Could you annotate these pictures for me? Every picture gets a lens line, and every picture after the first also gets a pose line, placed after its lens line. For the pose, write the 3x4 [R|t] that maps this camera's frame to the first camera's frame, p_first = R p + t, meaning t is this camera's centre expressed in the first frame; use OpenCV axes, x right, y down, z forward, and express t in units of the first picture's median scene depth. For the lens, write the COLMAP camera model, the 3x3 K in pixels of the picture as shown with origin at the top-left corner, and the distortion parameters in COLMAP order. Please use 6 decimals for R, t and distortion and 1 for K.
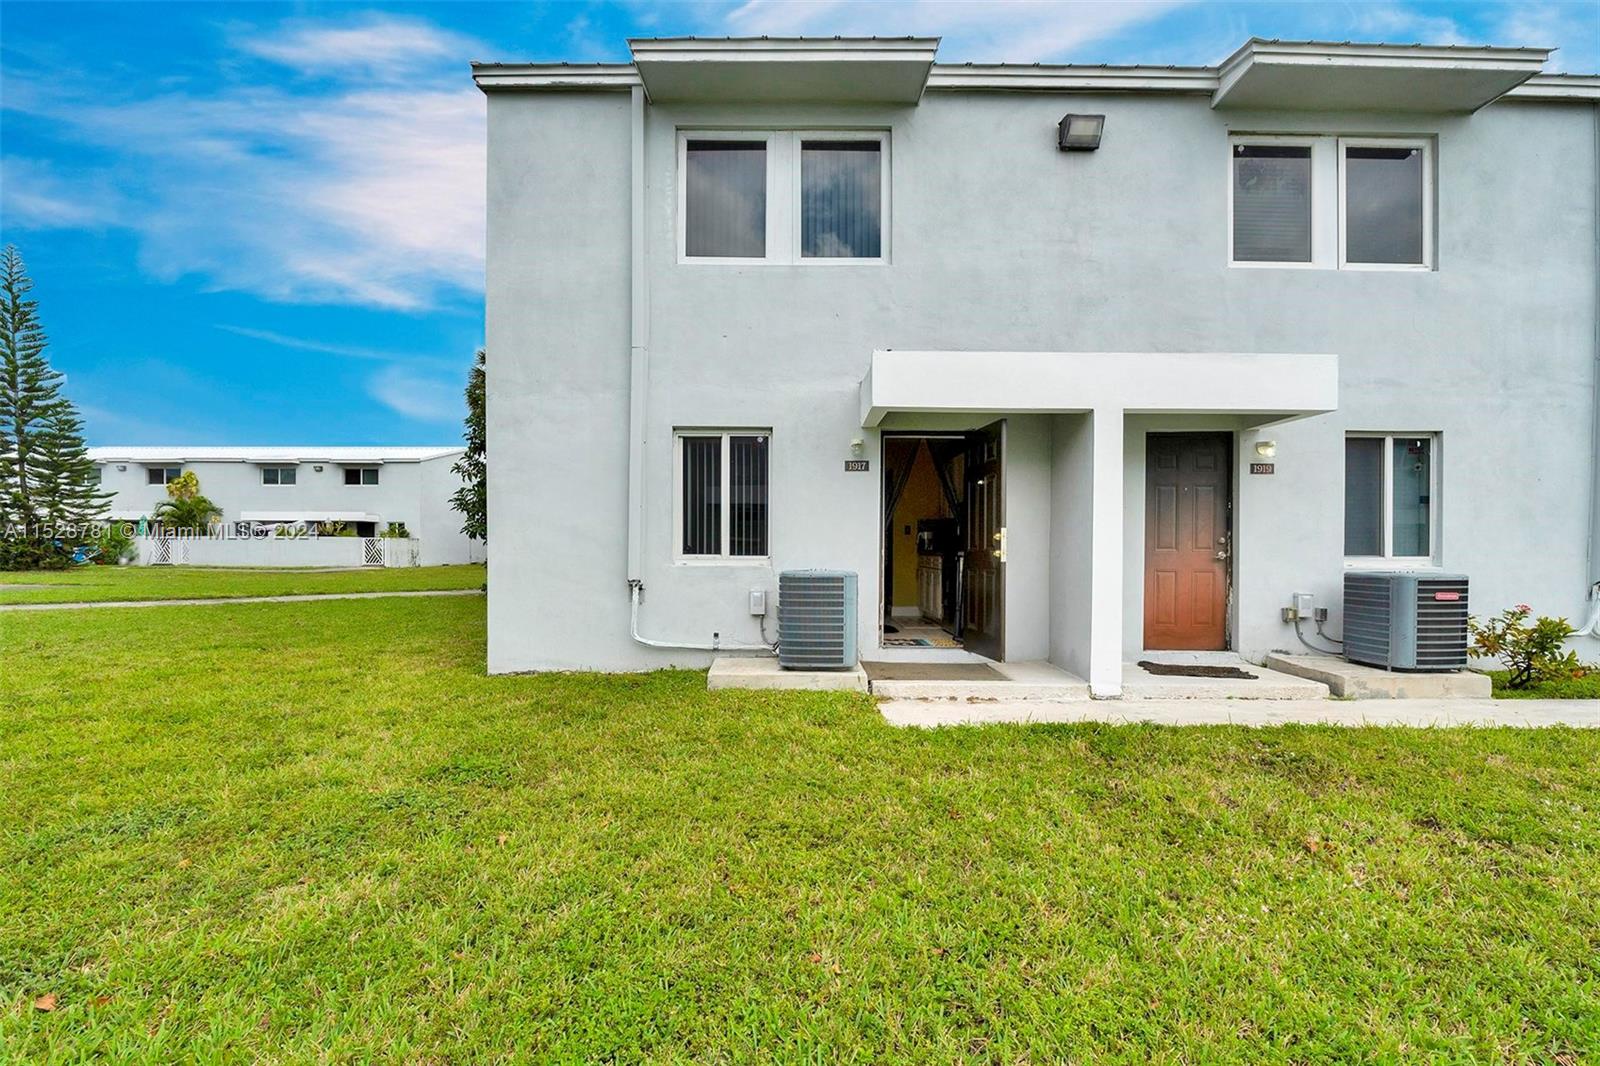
lens RADIAL K [[689.9, 0, 769.9], [0, 689.9, 549.7], [0, 0, 1]] dist [-0.015418, -0.000012]
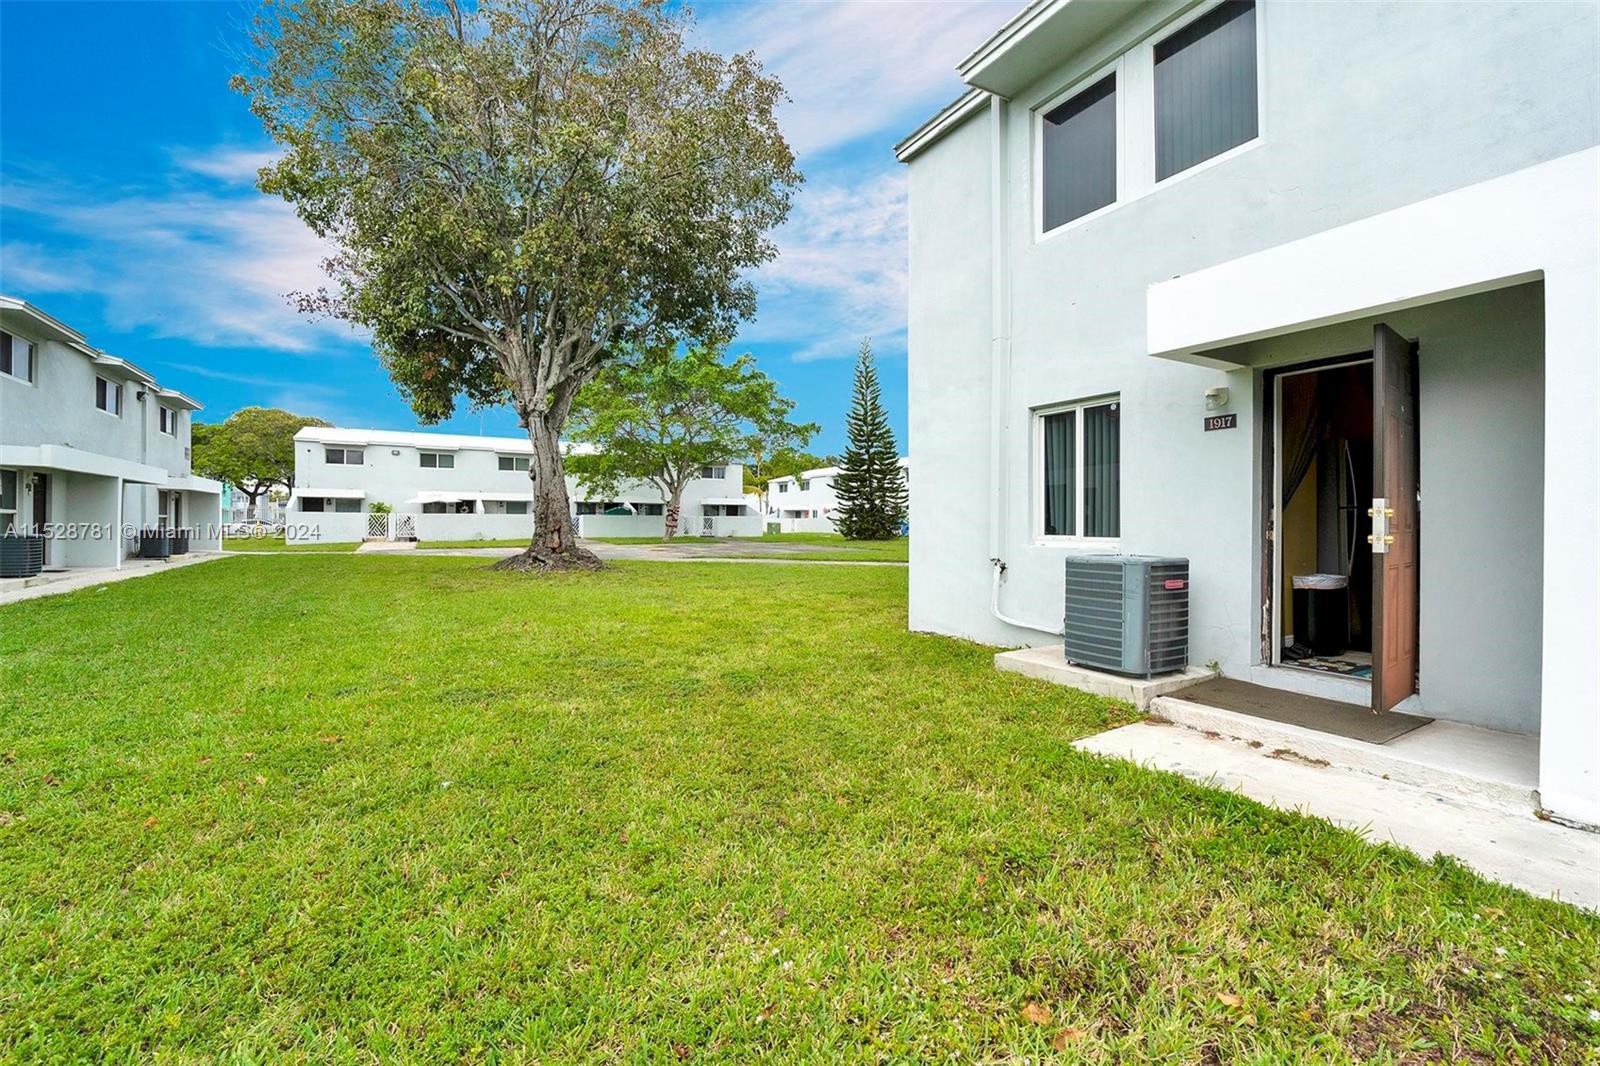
lens RADIAL K [[678.3, 0, 802.5], [0, 678.3, 521.5], [0, 0, 1]] dist [-0.023340, -0.000035]
pose [[0.497948, -0.007248, -0.867176, 0.541534], [0.003598, 0.999974, -0.006292, -0.008071], [0.867199, 0.000013, 0.497961, 0.220347]]
